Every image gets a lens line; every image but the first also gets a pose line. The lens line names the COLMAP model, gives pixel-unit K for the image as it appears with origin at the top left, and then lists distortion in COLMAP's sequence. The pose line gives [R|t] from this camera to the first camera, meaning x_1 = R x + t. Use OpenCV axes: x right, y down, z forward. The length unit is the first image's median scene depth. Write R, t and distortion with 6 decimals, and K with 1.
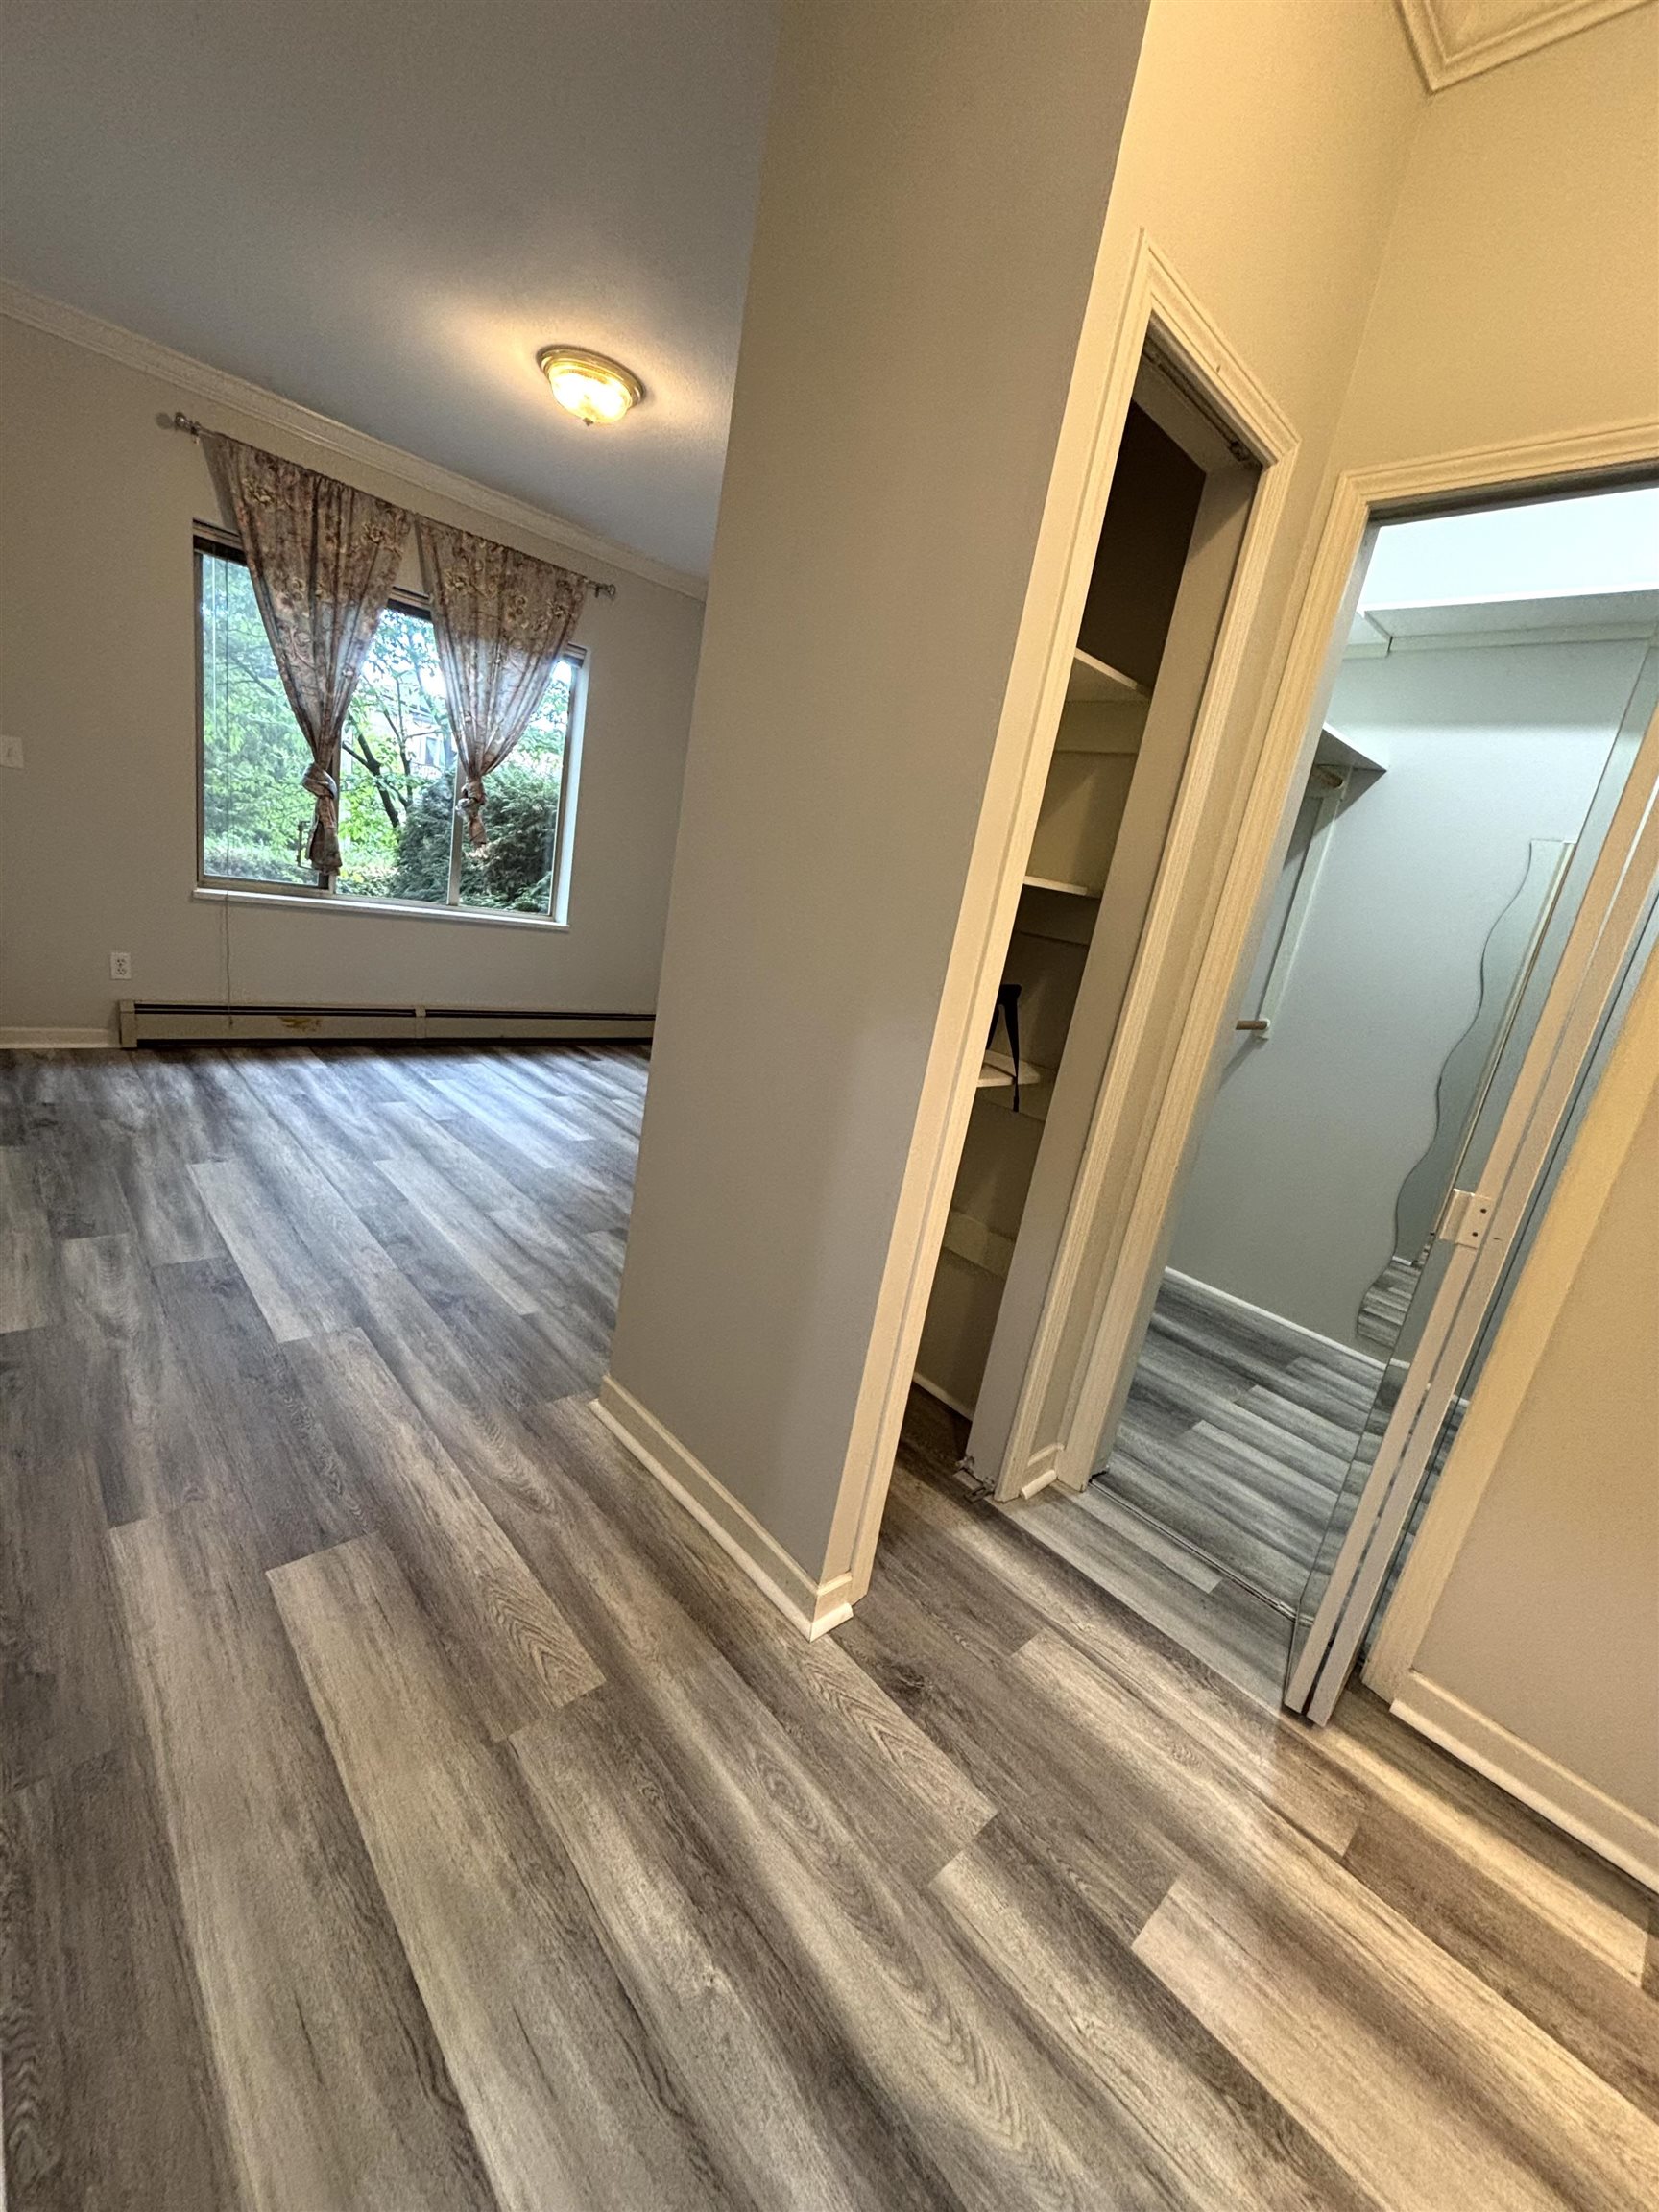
lens RADIAL K [[887.4, 0, 829.5], [0, 887.4, 1106.0], [0, 0, 1]] dist [-0.044326, 0.031019]
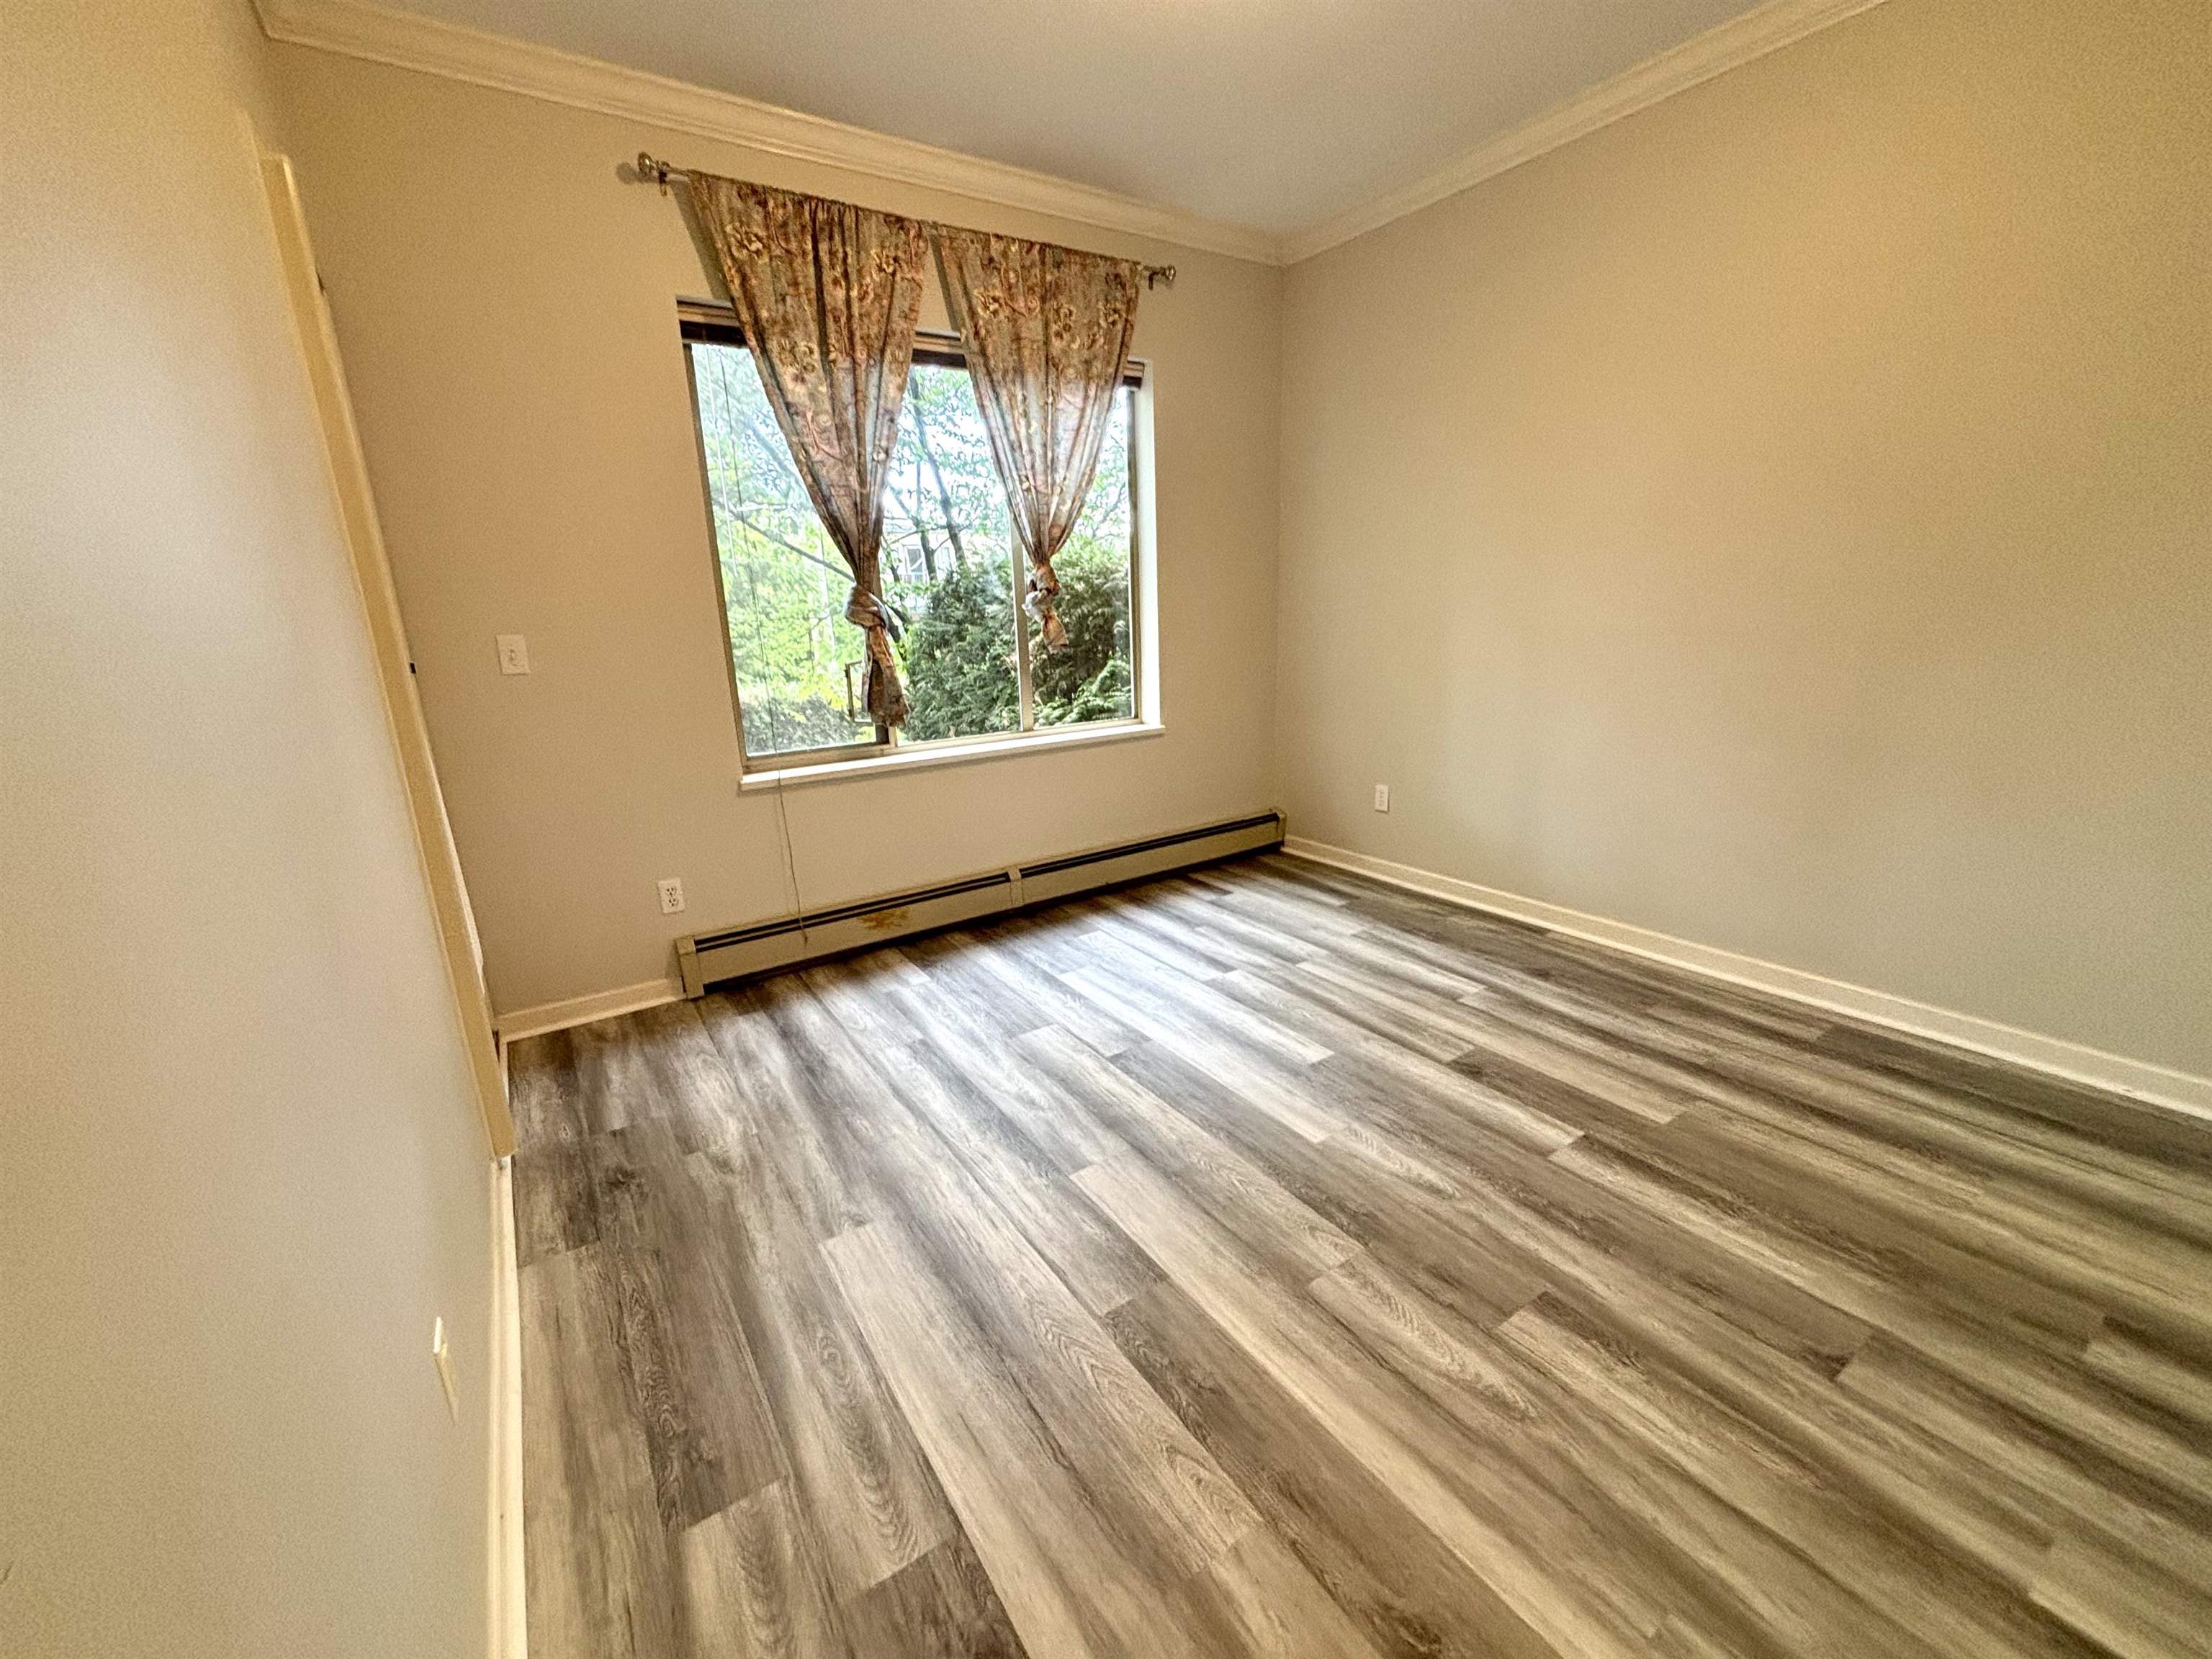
lens RADIAL K [[868.8, 0, 1106.0], [0, 868.8, 829.5], [0, 0, 1]] dist [0.000271, -0.000112]
pose [[0.967940, -0.150065, -0.201424, -0.272359], [0.148576, 0.988643, -0.022579, -0.139601], [0.202525, -0.008071, 0.979244, 0.320752]]
